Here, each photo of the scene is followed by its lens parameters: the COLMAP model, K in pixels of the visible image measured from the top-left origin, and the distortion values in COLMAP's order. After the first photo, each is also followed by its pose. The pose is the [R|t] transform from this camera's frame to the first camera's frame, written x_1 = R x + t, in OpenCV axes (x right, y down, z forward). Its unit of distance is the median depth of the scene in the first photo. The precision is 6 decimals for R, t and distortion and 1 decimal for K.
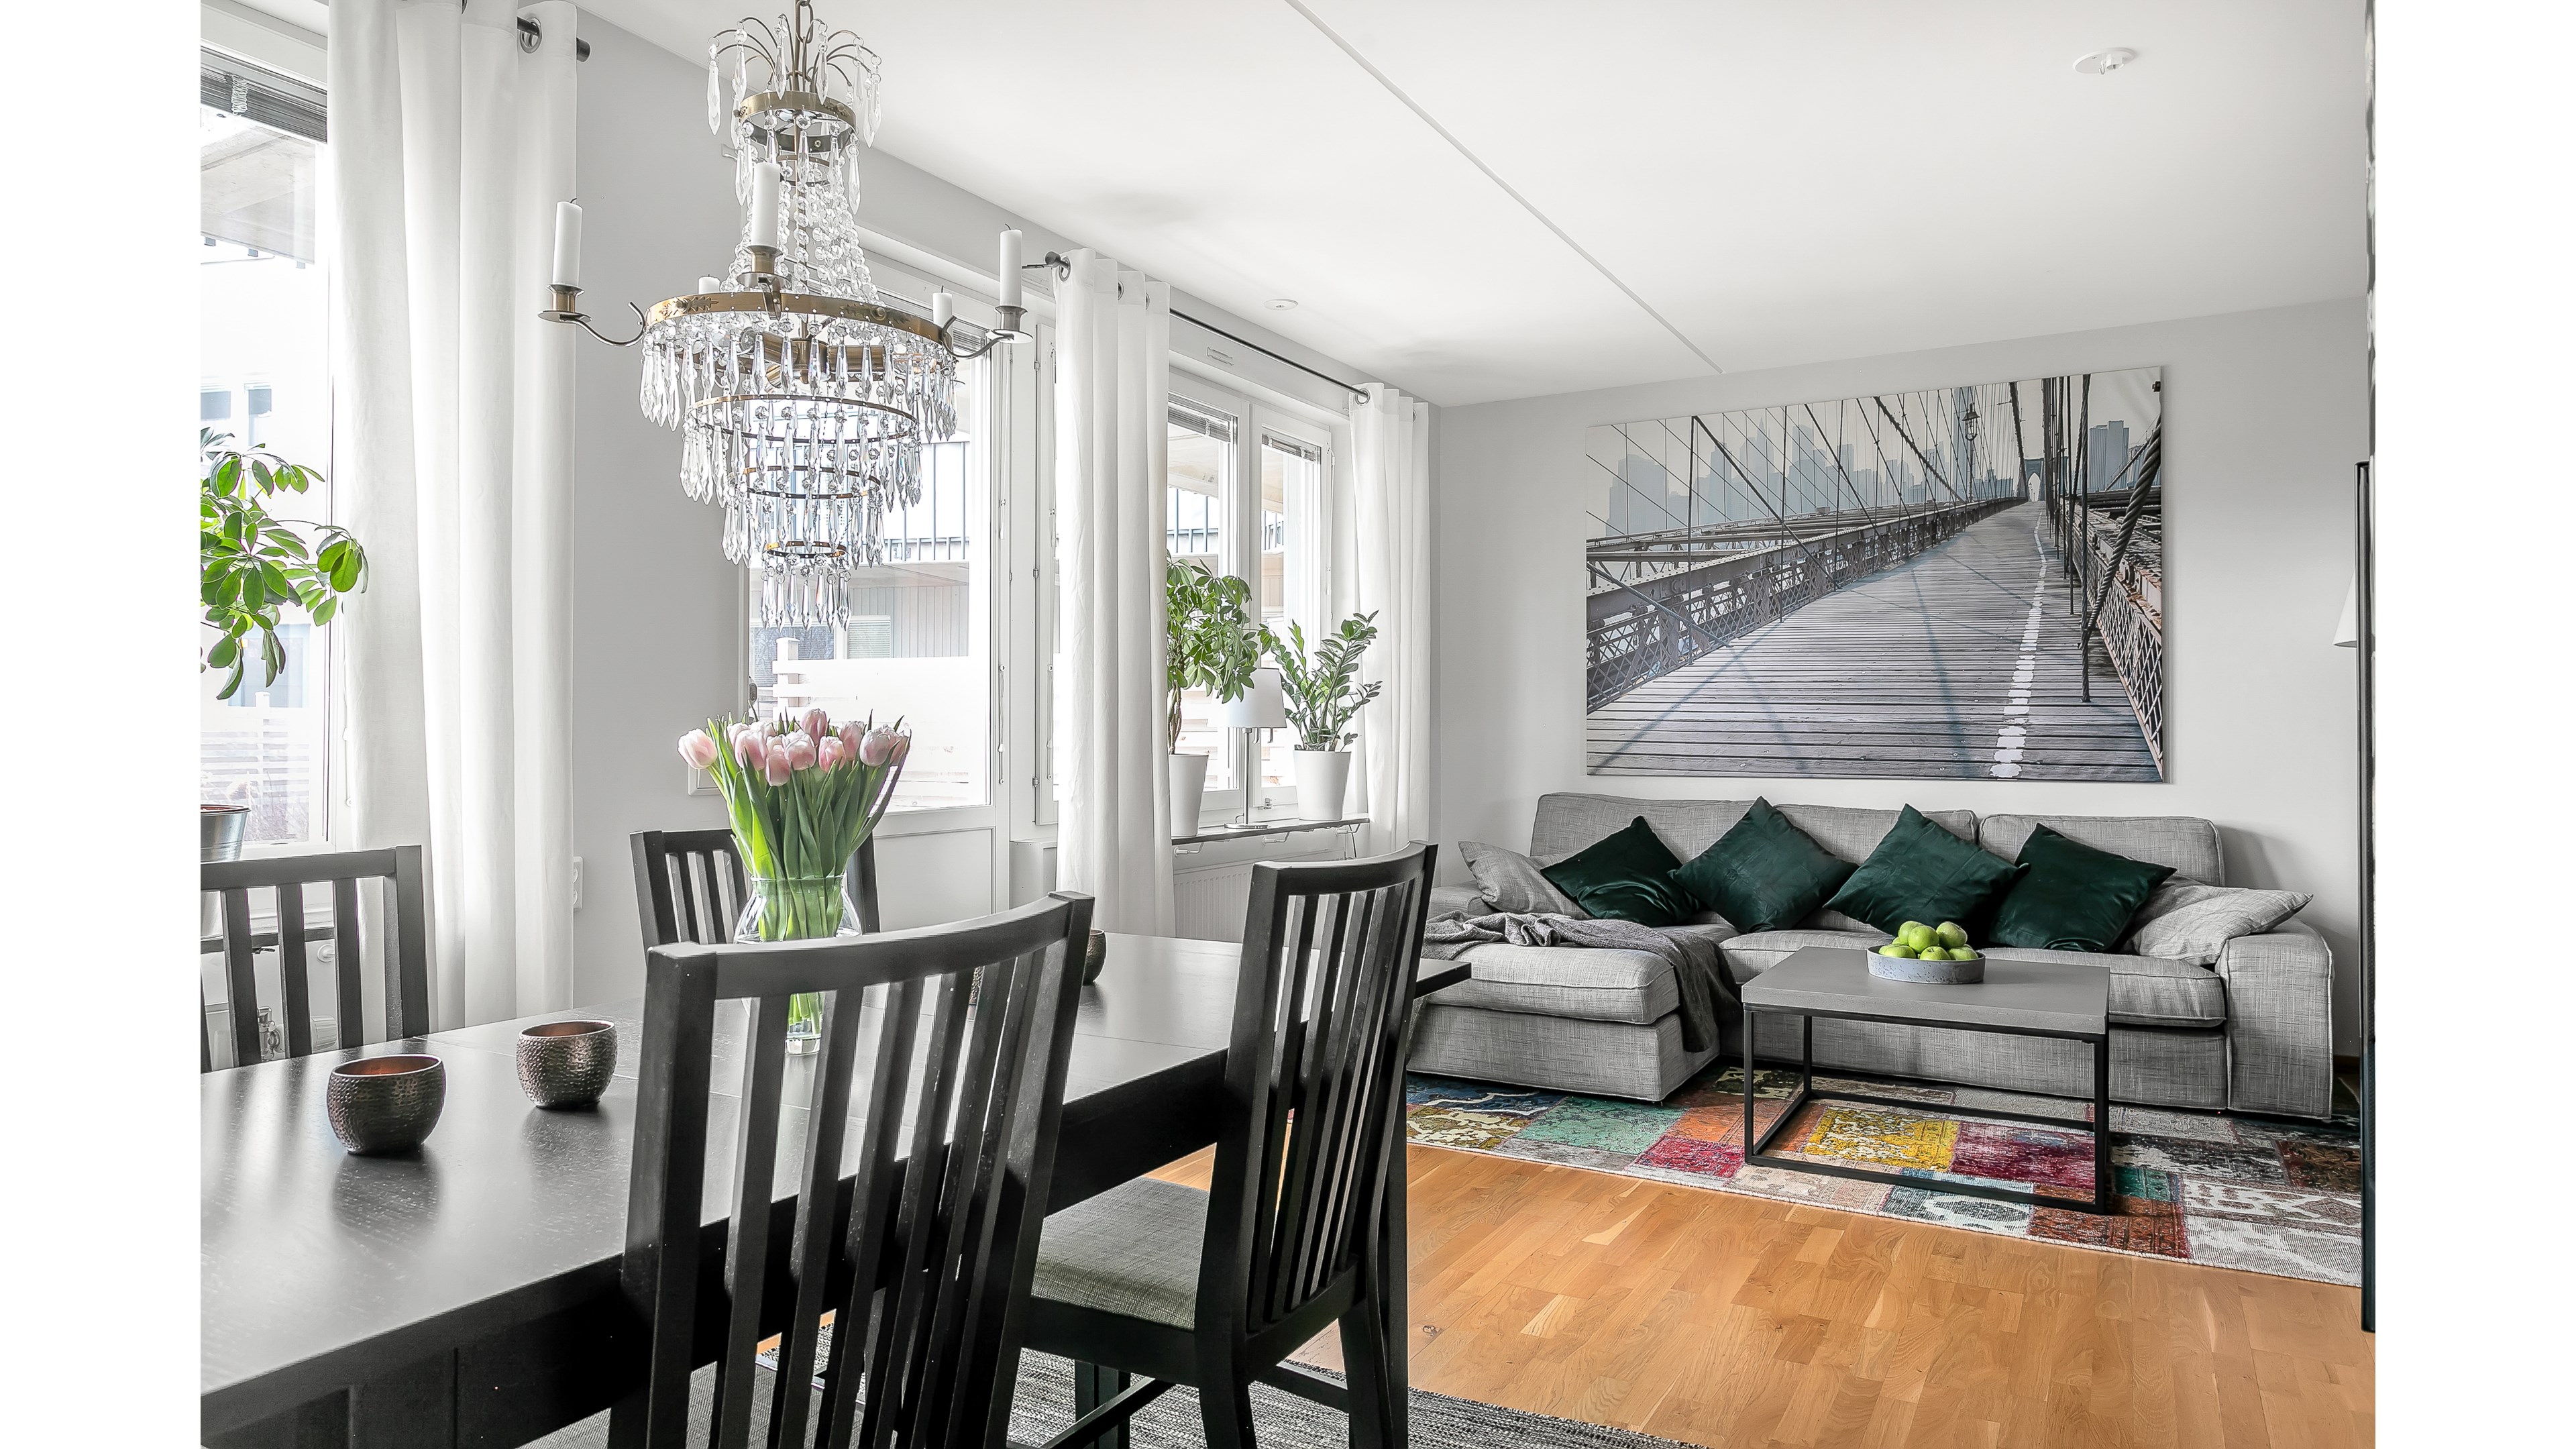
lens RADIAL K [[1481.2, 0, 1288.0], [0, 1481.2, 724.5], [0, 0, 1]] dist [0.001836, 0.000706]
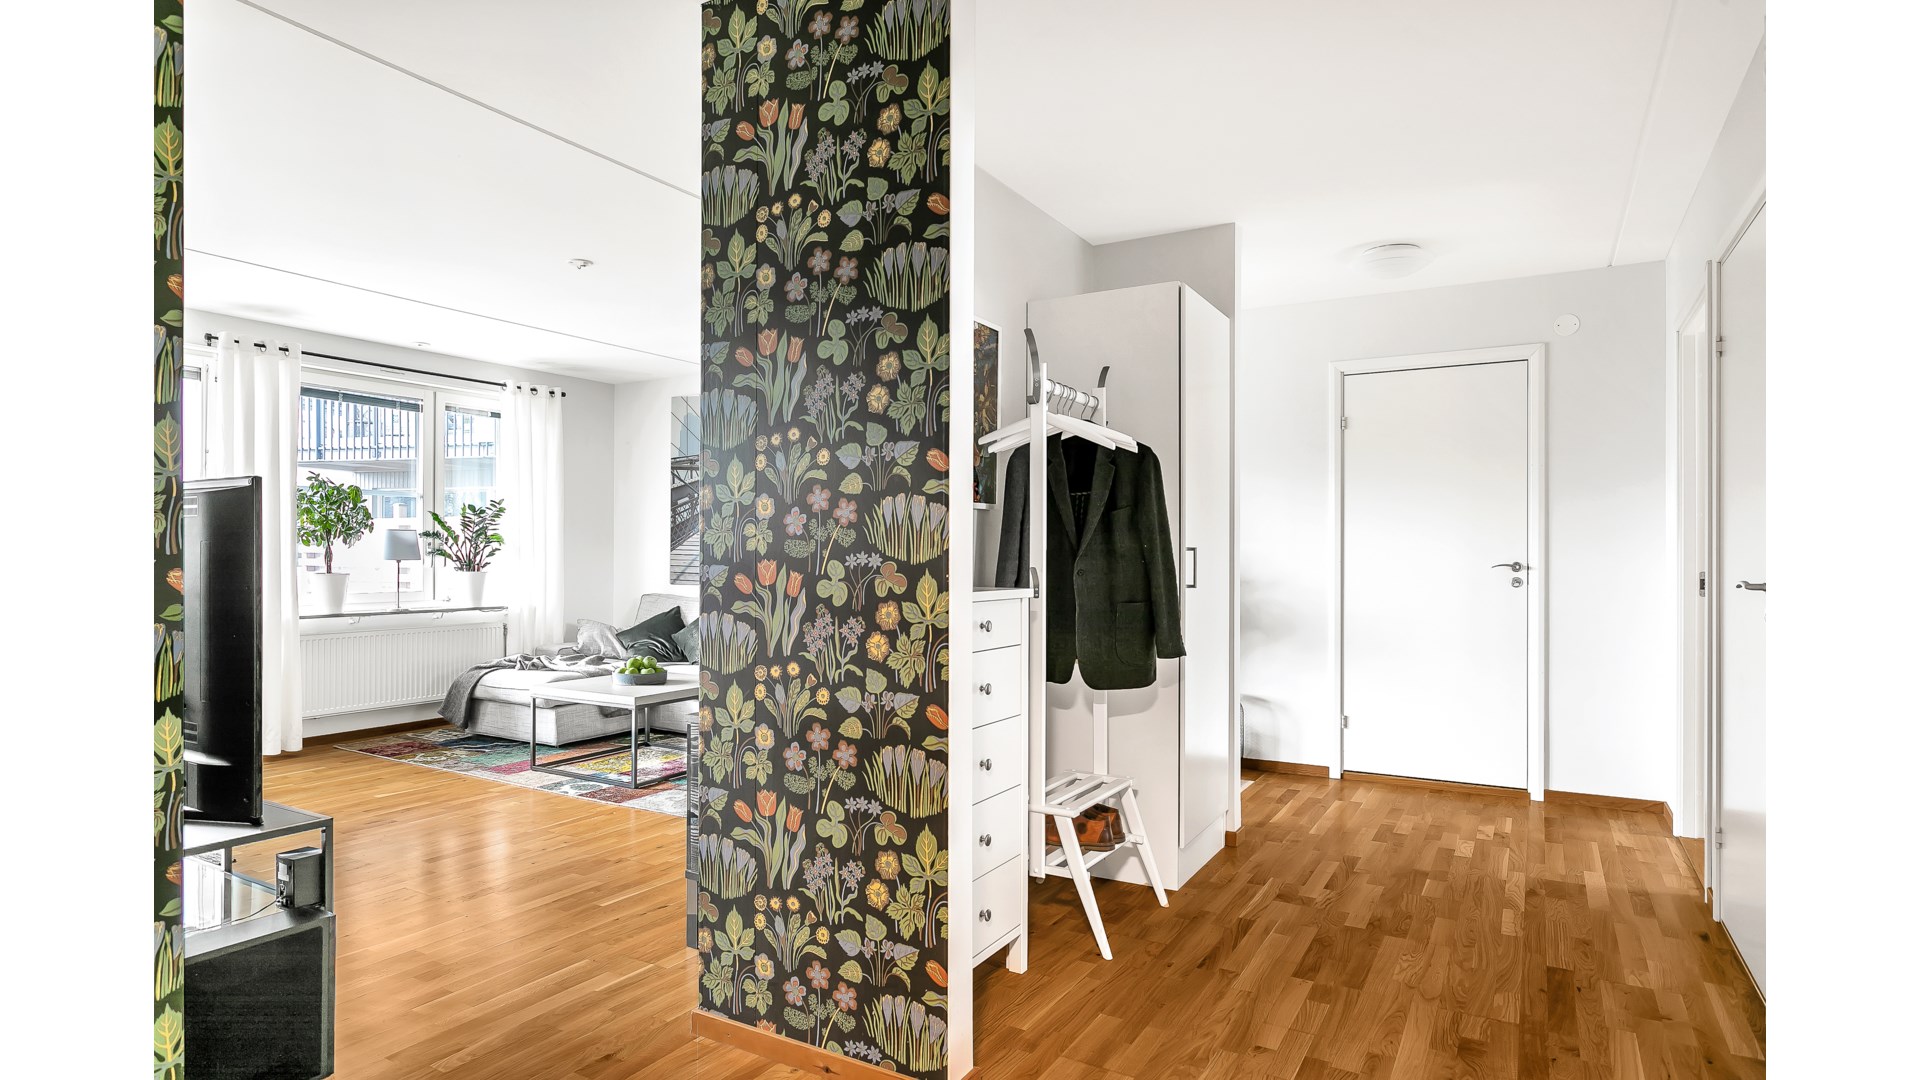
lens RADIAL K [[988.0, 0, 958.6], [0, 988.0, 552.9], [0, 0, 1]] dist [-0.000454, 0.000300]
pose [[0.999823, 0.002522, -0.018658, 0.676236], [-0.002402, 0.999977, 0.006403, -0.015861], [0.018674, -0.006357, 0.999805, -0.277250]]
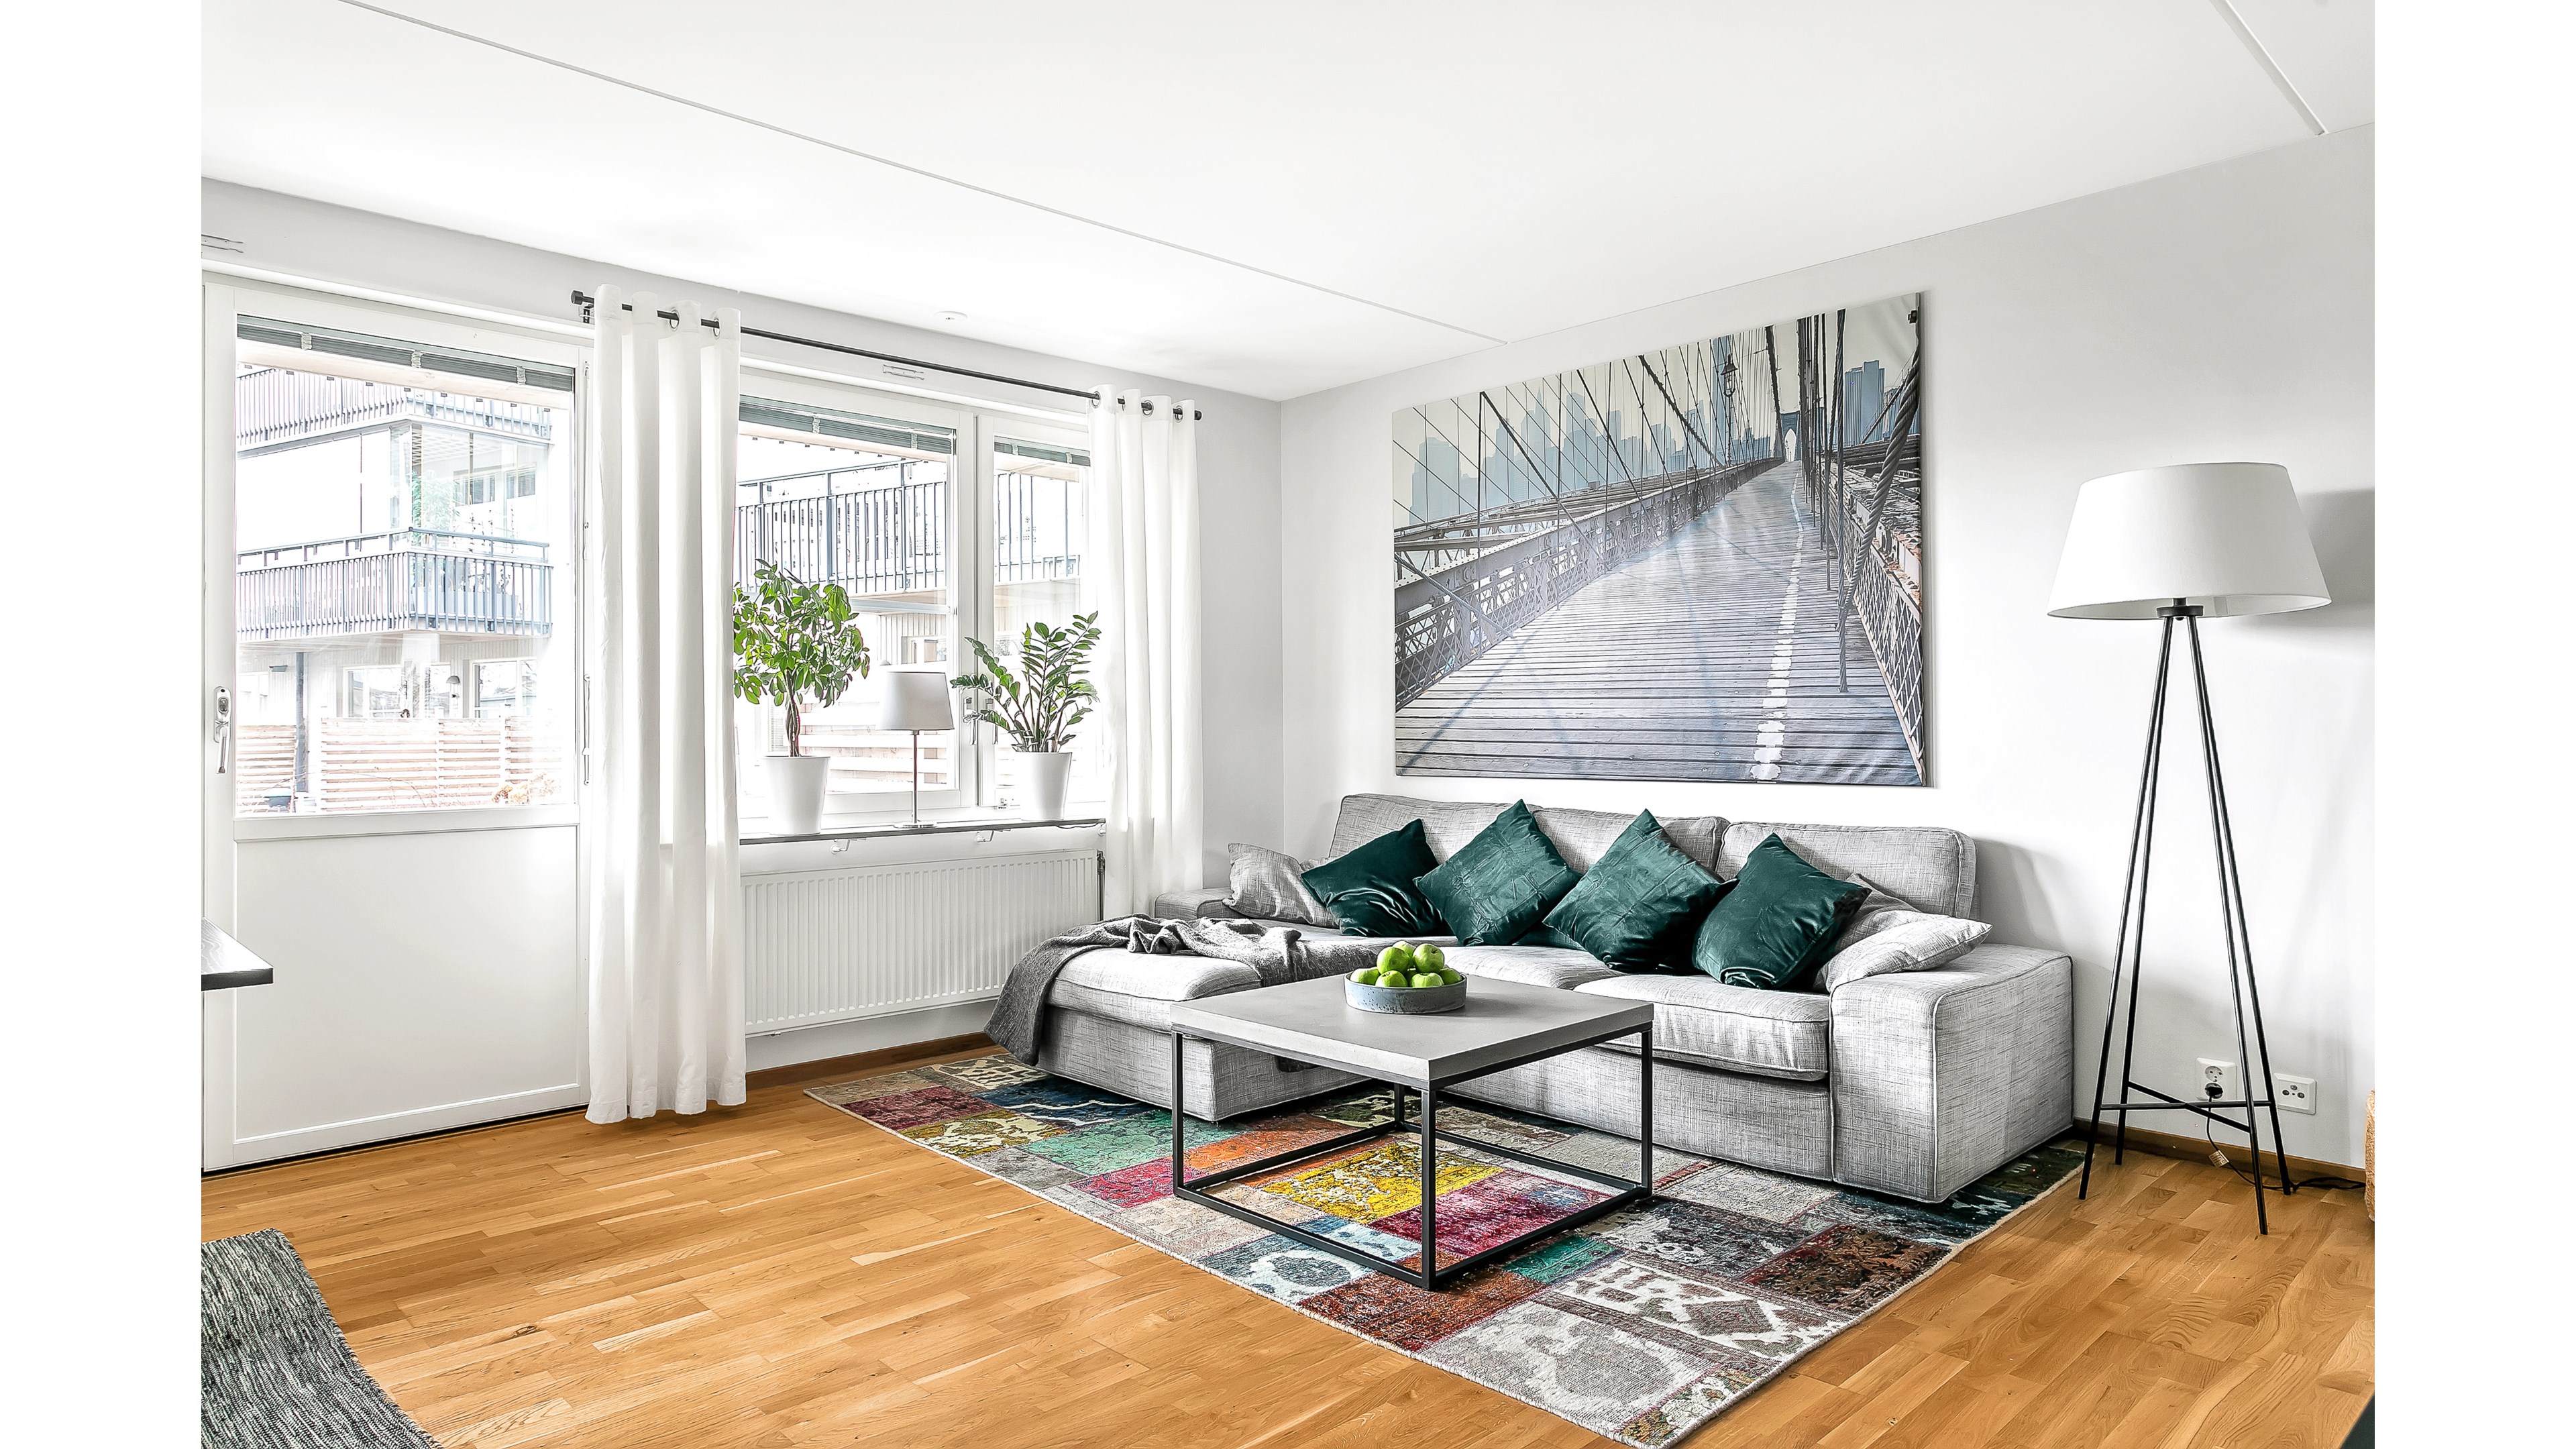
lens RADIAL K [[1410.5, 0, 1283.6], [0, 1410.5, 724.5], [0, 0, 1]] dist [-0.002346, 0.000041]
pose [[0.955684, -0.008923, -0.294261, 0.460325], [0.009636, 0.999953, 0.000973, -0.000341], [0.294238, -0.003766, 0.955725, 0.123464]]
